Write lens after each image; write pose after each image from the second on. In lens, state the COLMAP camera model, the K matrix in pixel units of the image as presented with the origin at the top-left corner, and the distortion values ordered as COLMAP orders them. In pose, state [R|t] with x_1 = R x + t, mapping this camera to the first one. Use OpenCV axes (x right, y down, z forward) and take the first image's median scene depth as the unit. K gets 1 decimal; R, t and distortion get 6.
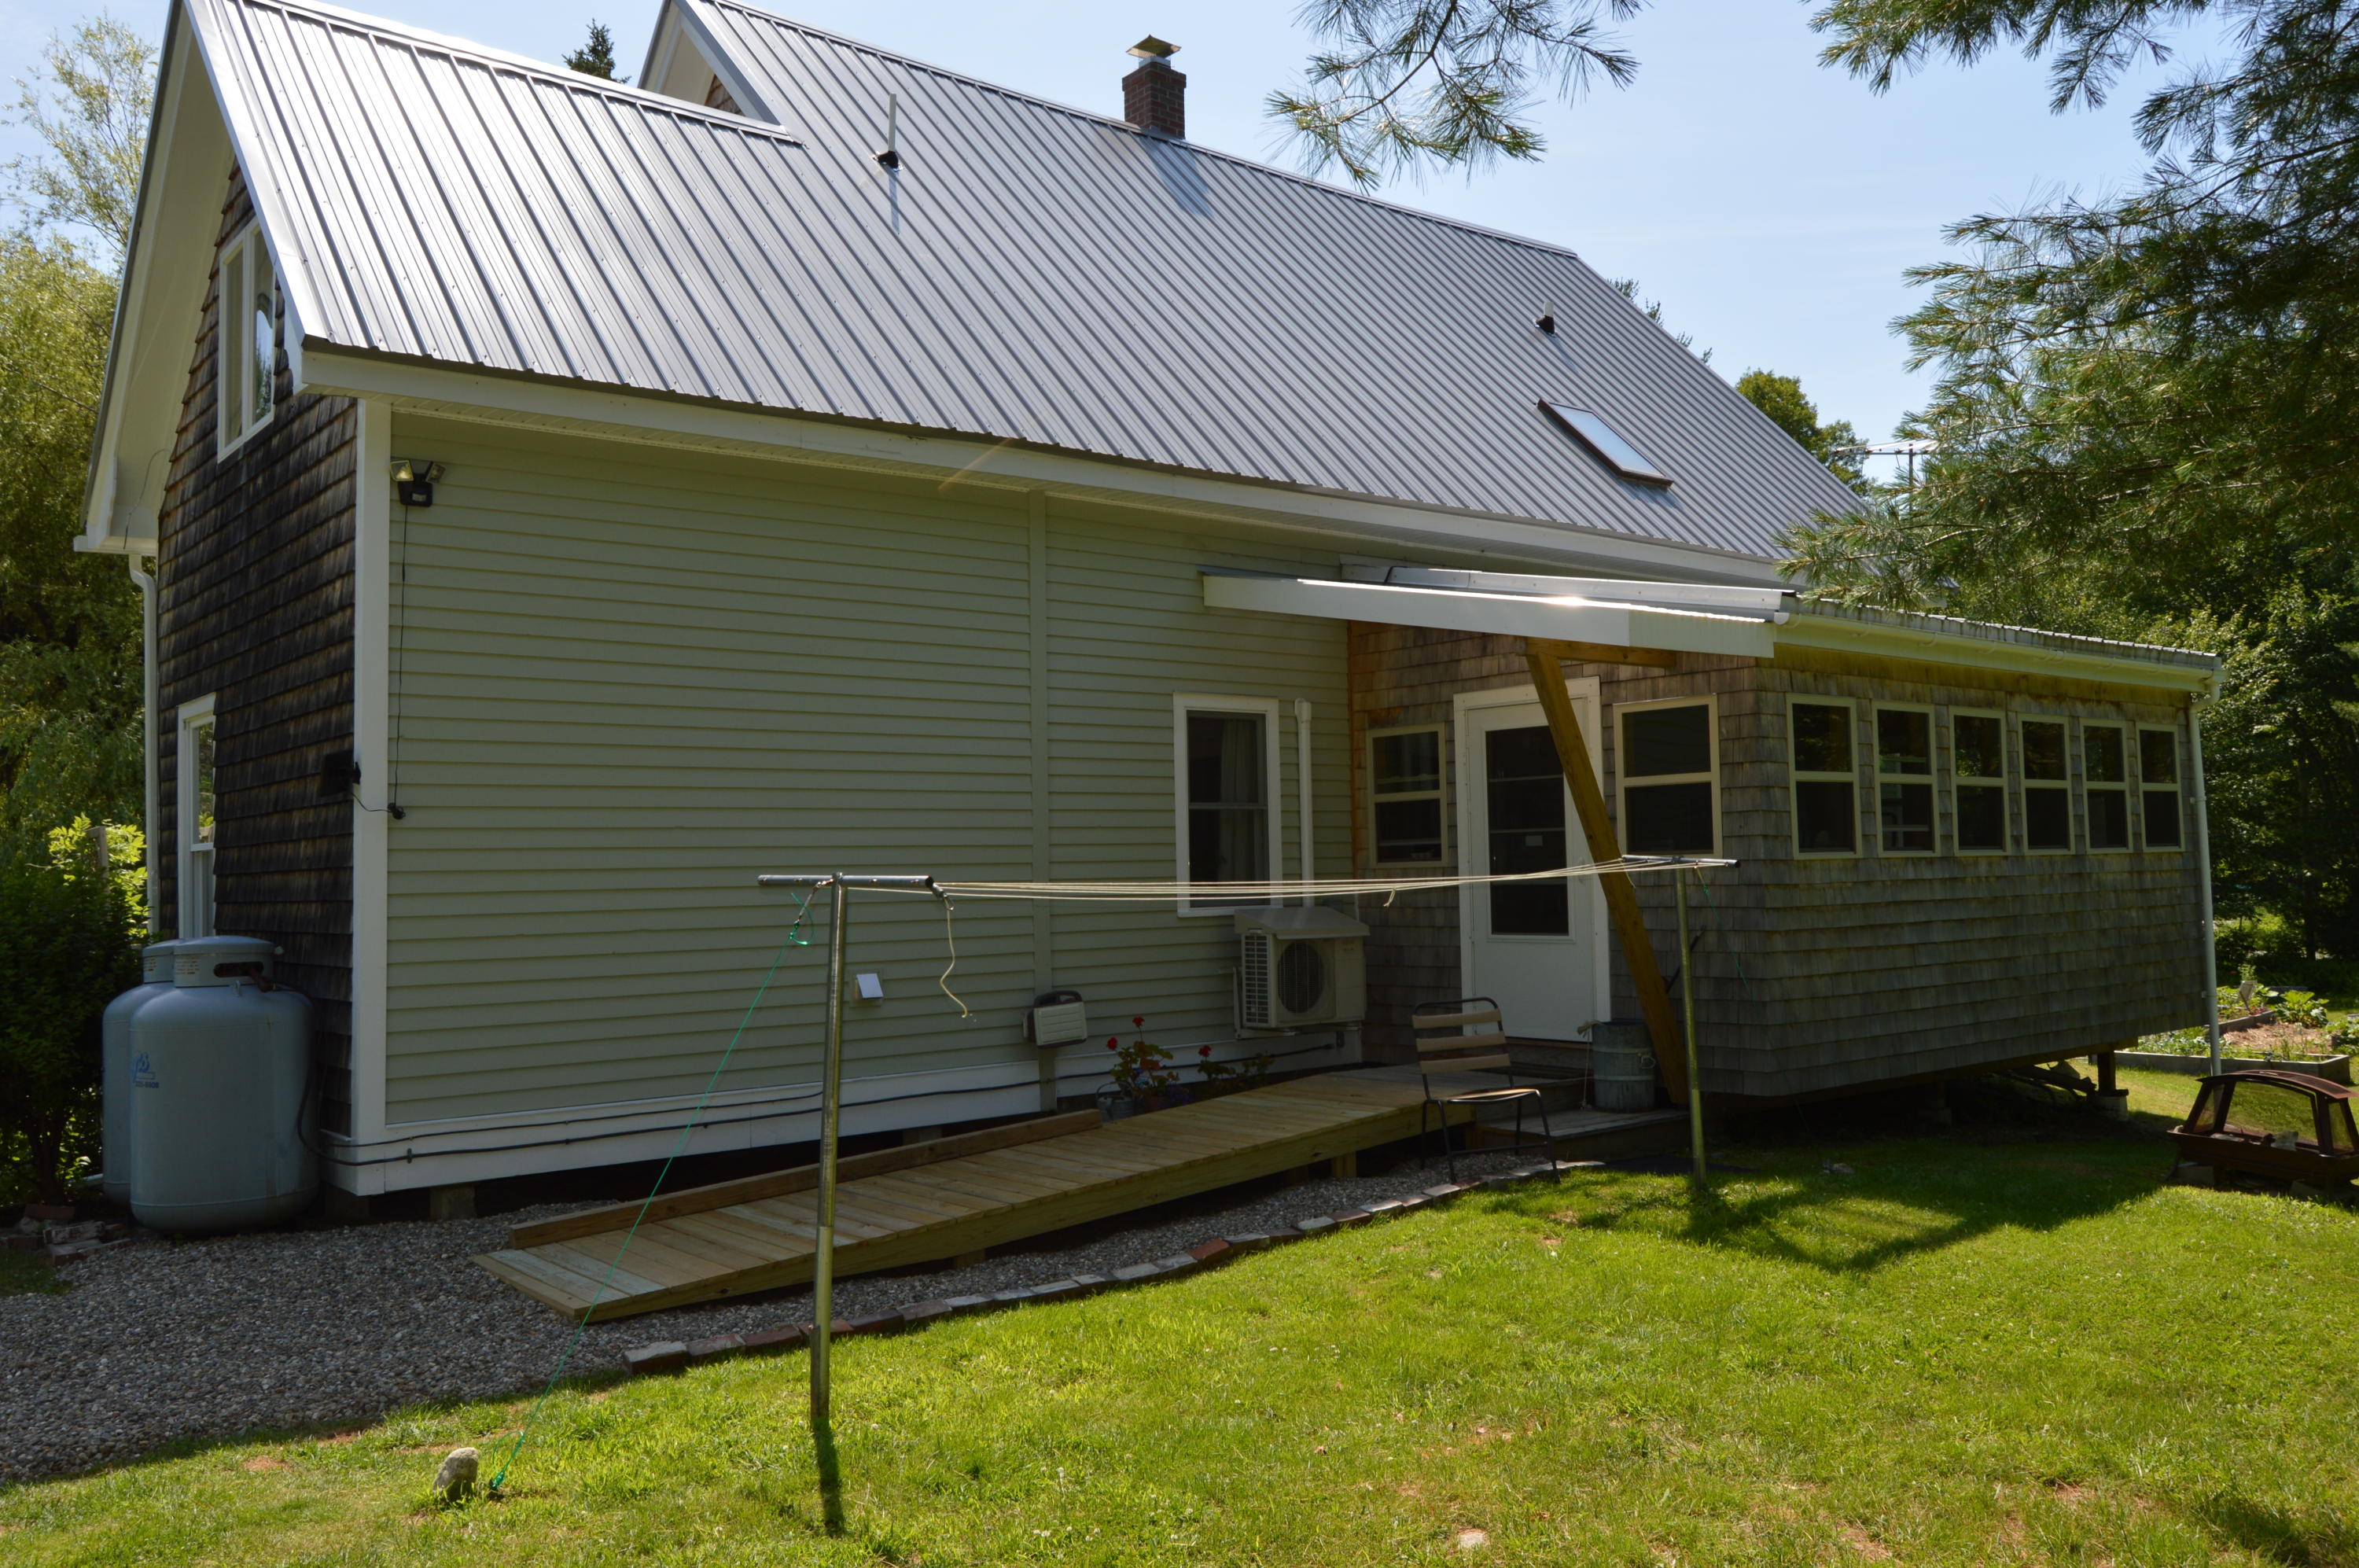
lens RADIAL K [[1962.1, 0, 1179.5], [0, 1962.1, 784.0], [0, 0, 1]] dist [-0.011075, -0.003112]
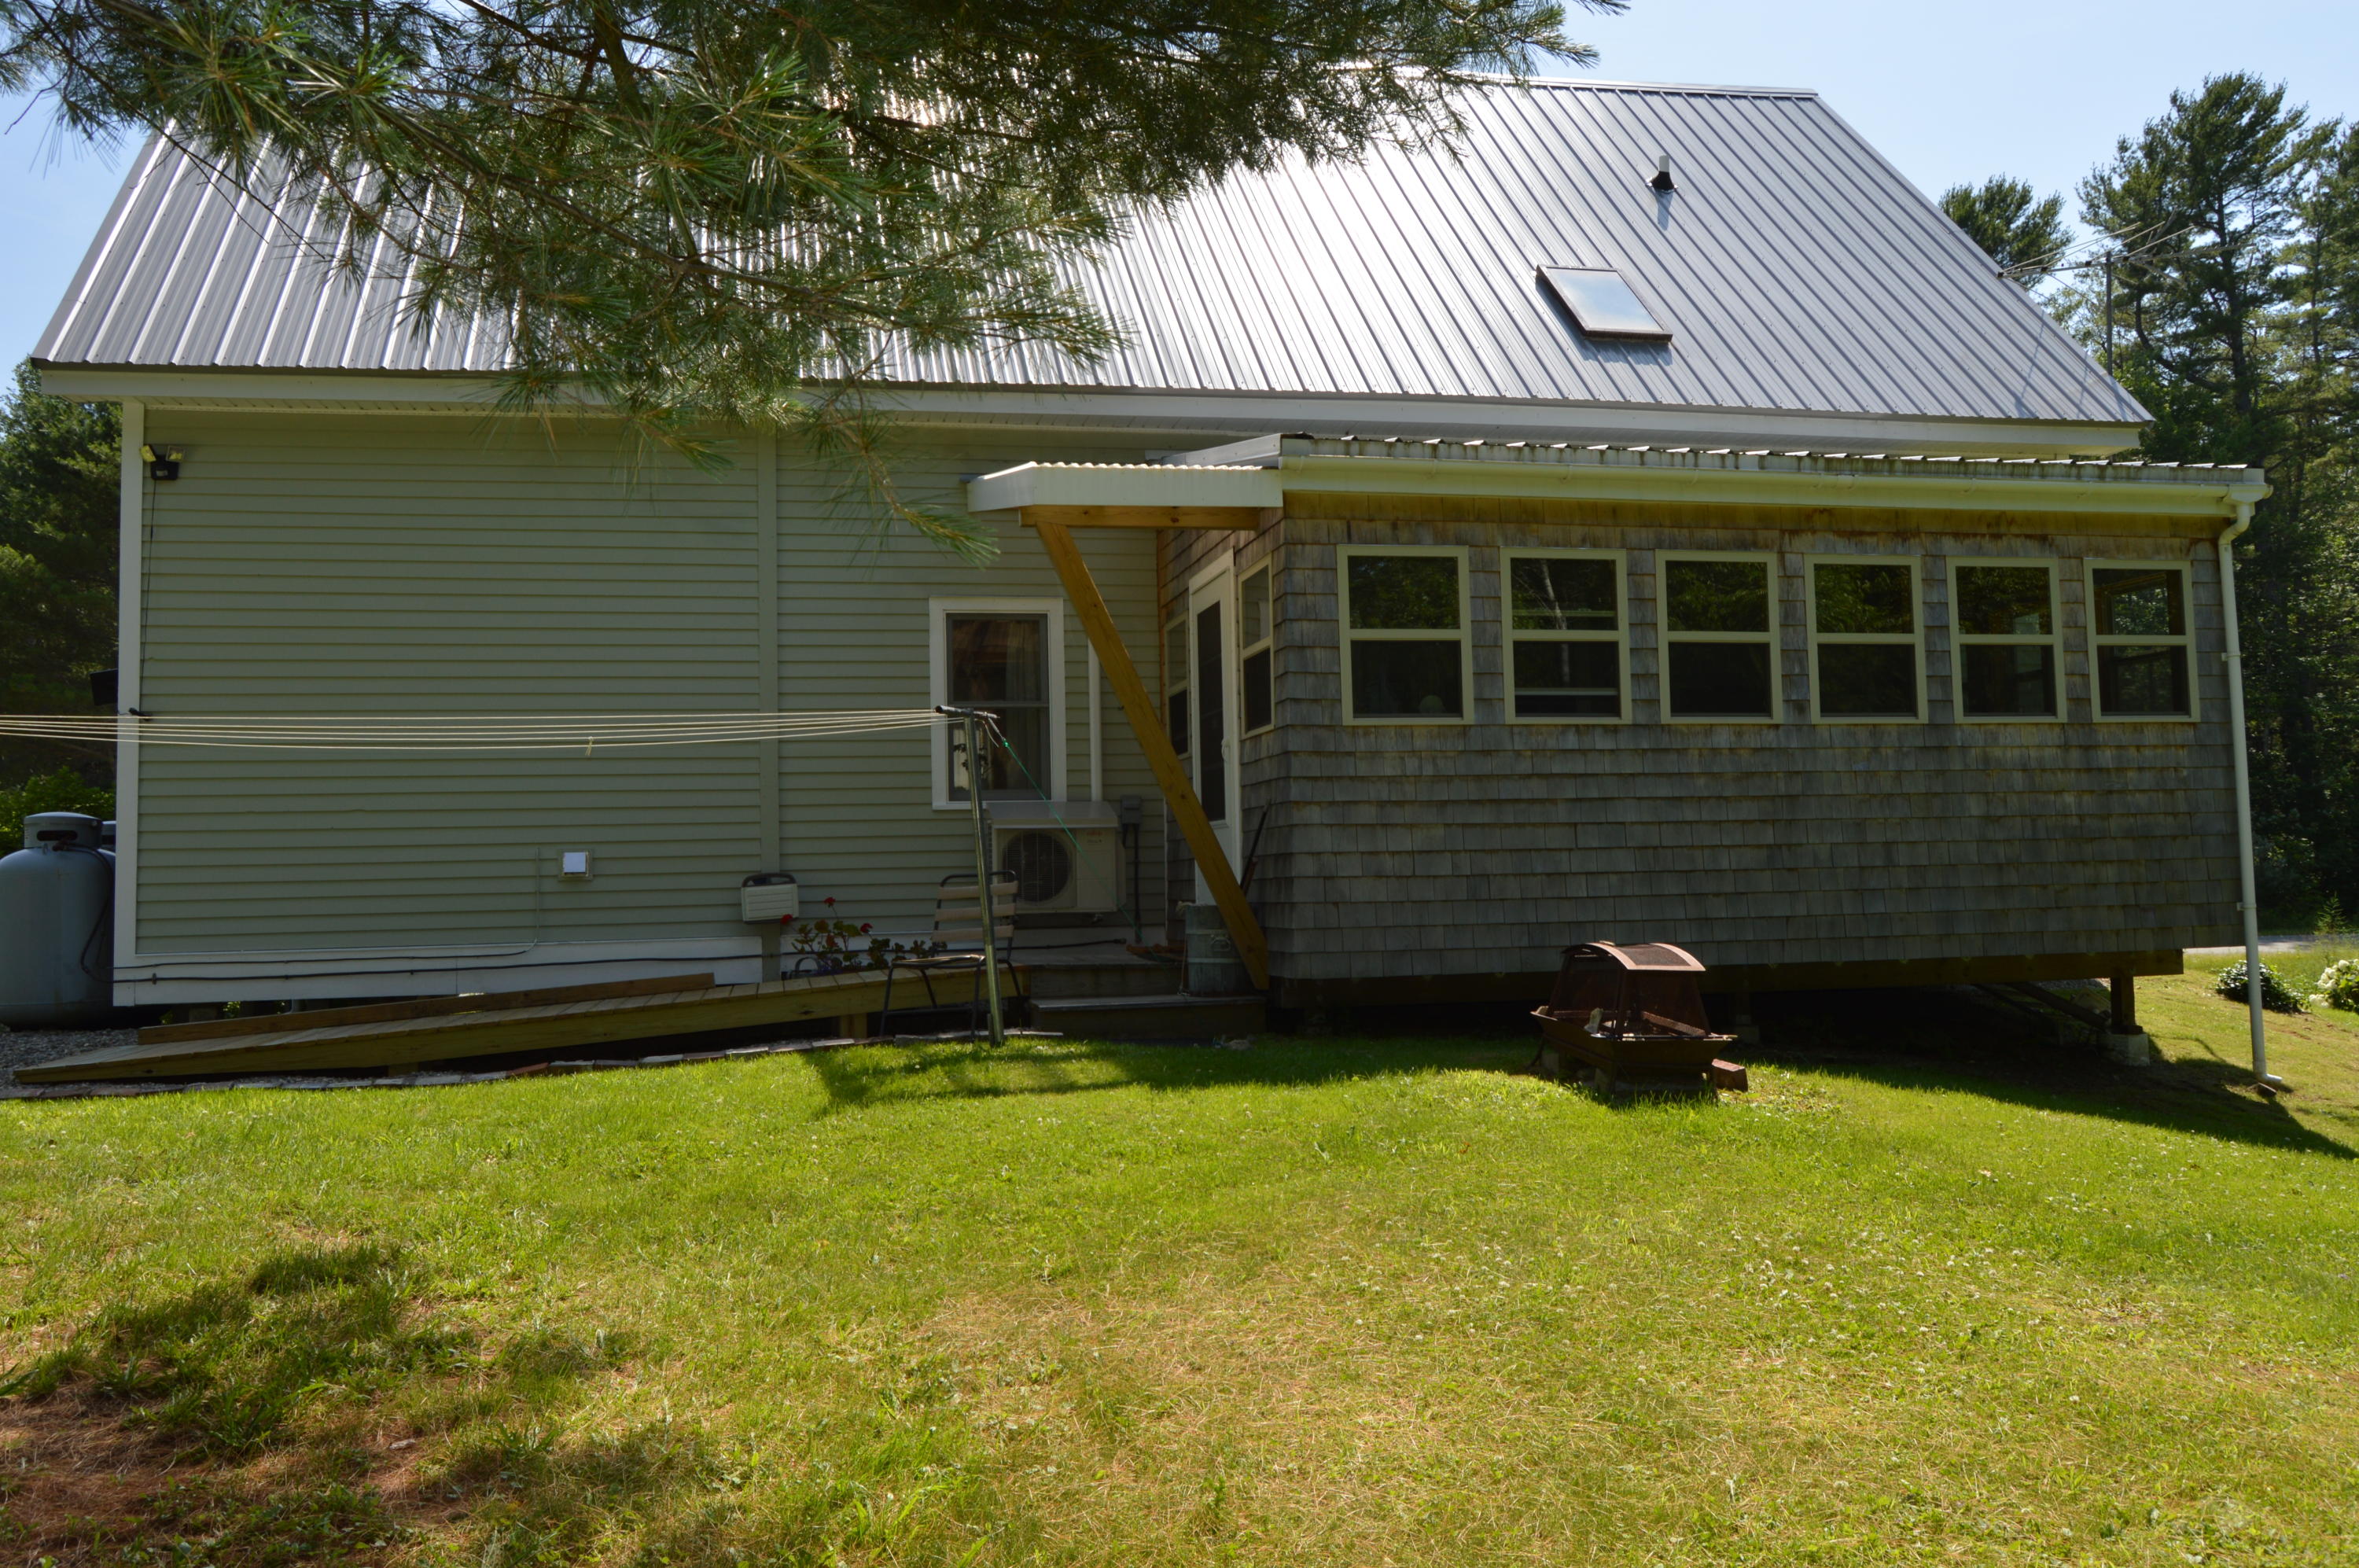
lens RADIAL K [[1962.1, 0, 1179.5], [0, 1962.1, 784.0], [0, 0, 1]] dist [-0.011075, -0.003112]
pose [[0.876132, -0.023205, -0.481512, 0.656580], [0.024816, 0.999687, -0.003023, 0.063944], [0.481432, -0.009301, 0.876434, 0.148980]]
